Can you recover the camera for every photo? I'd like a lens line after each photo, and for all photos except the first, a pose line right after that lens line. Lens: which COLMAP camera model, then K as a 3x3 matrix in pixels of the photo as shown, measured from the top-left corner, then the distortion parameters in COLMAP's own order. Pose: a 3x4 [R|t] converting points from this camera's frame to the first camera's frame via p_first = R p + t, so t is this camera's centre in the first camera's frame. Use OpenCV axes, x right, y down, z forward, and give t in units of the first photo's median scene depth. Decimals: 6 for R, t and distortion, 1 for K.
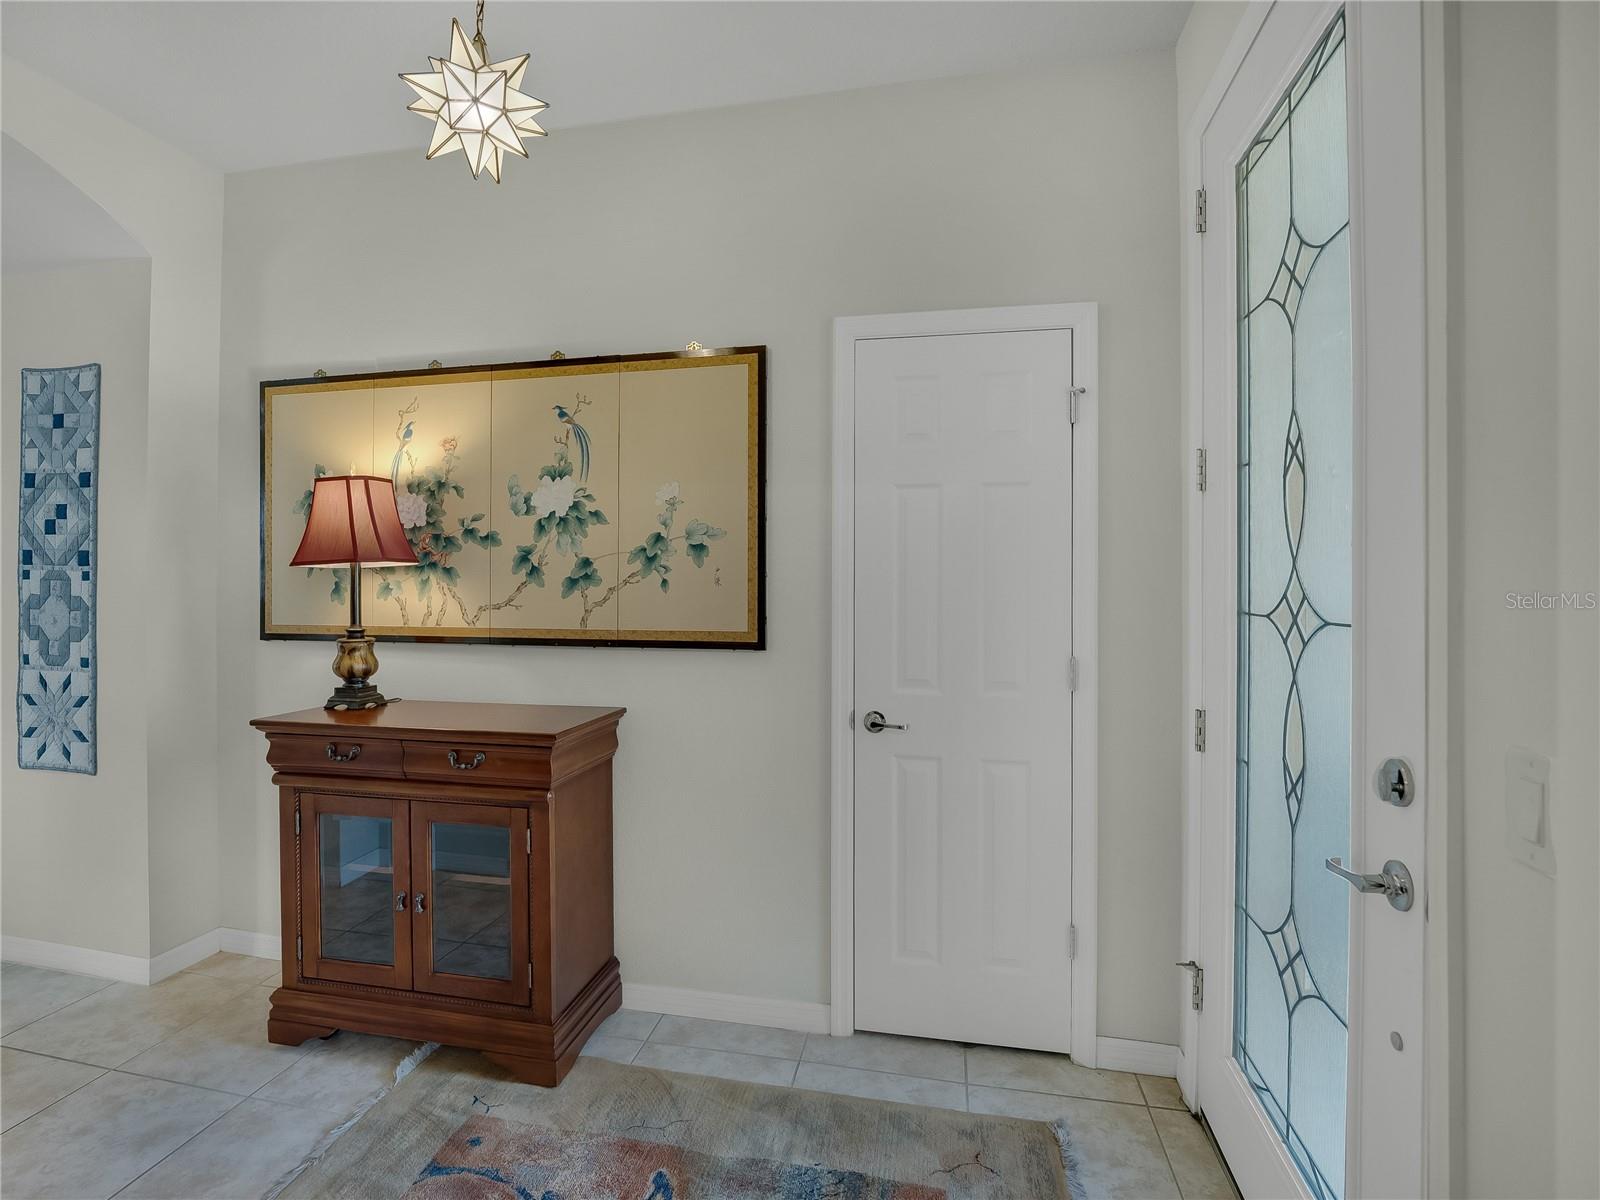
lens RADIAL K [[746.2, 0, 794.1], [0, 746.2, 573.4], [0, 0, 1]] dist [-0.028564, 0.002295]
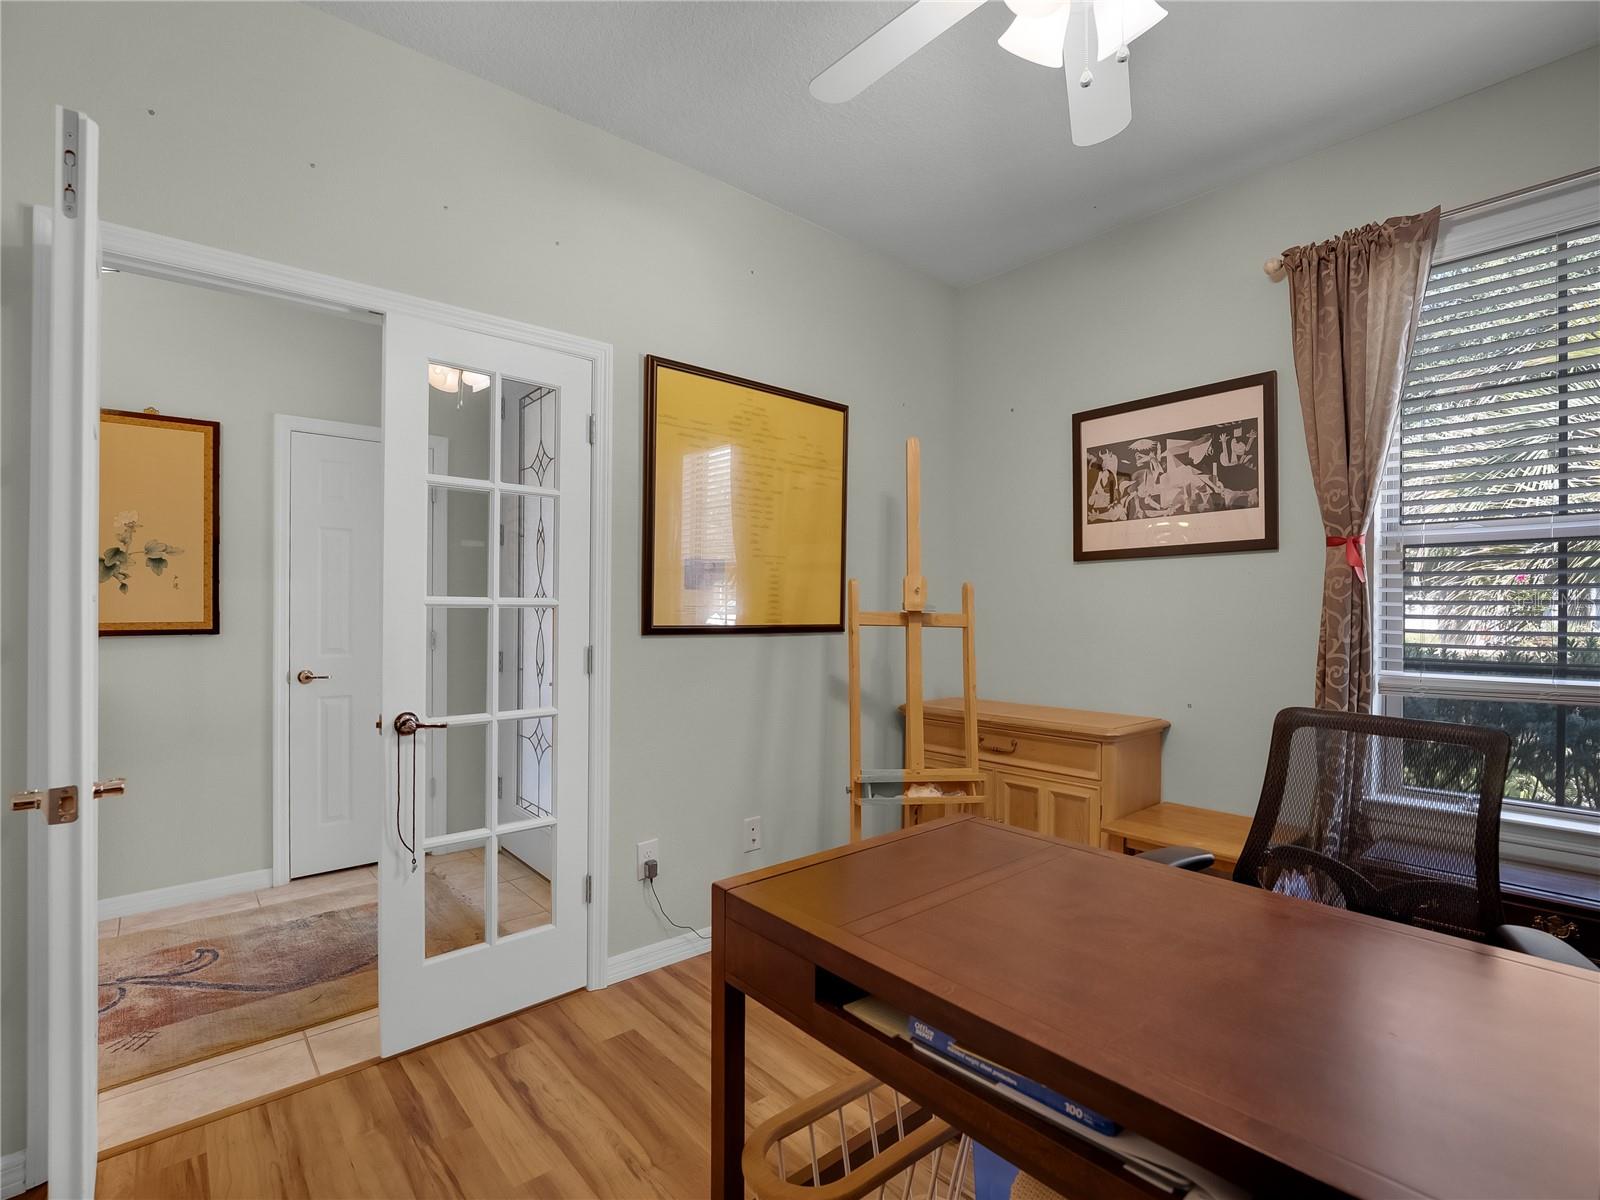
lens RADIAL K [[746.2, 0, 796.2], [0, 746.2, 599.3], [0, 0, 1]] dist [-0.028564, 0.002295]
pose [[0.608562, 0.008943, 0.793456, -0.475849], [-0.005374, 0.999960, -0.007148, 0.038791], [-0.793488, 0.000086, 0.608586, -0.736993]]
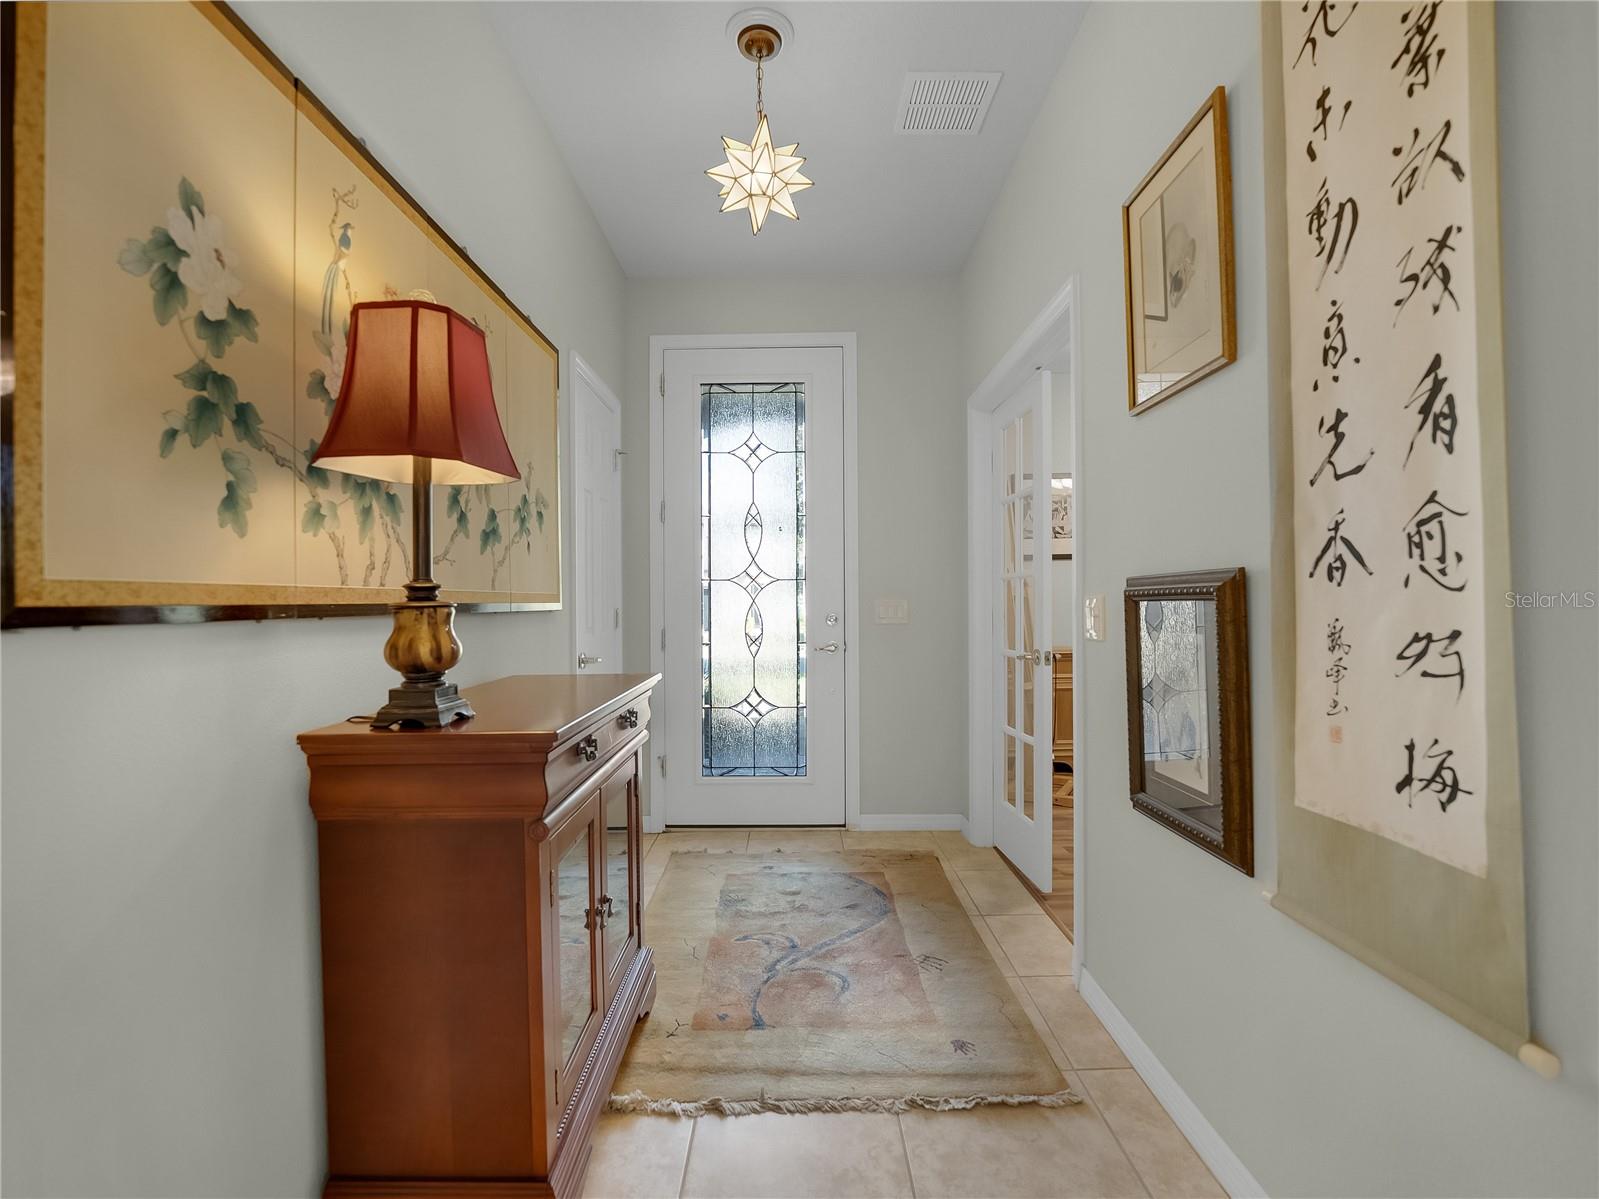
lens RADIAL K [[745.8, 0, 798.5], [0, 745.8, 597.7], [0, 0, 1]] dist [-0.028564, 0.002295]
pose [[-0.203561, 0.008704, 0.979024, -1.233352], [0.001892, 0.999962, -0.008497, 0.092364], [-0.979060, 0.000123, -0.203570, 0.851861]]
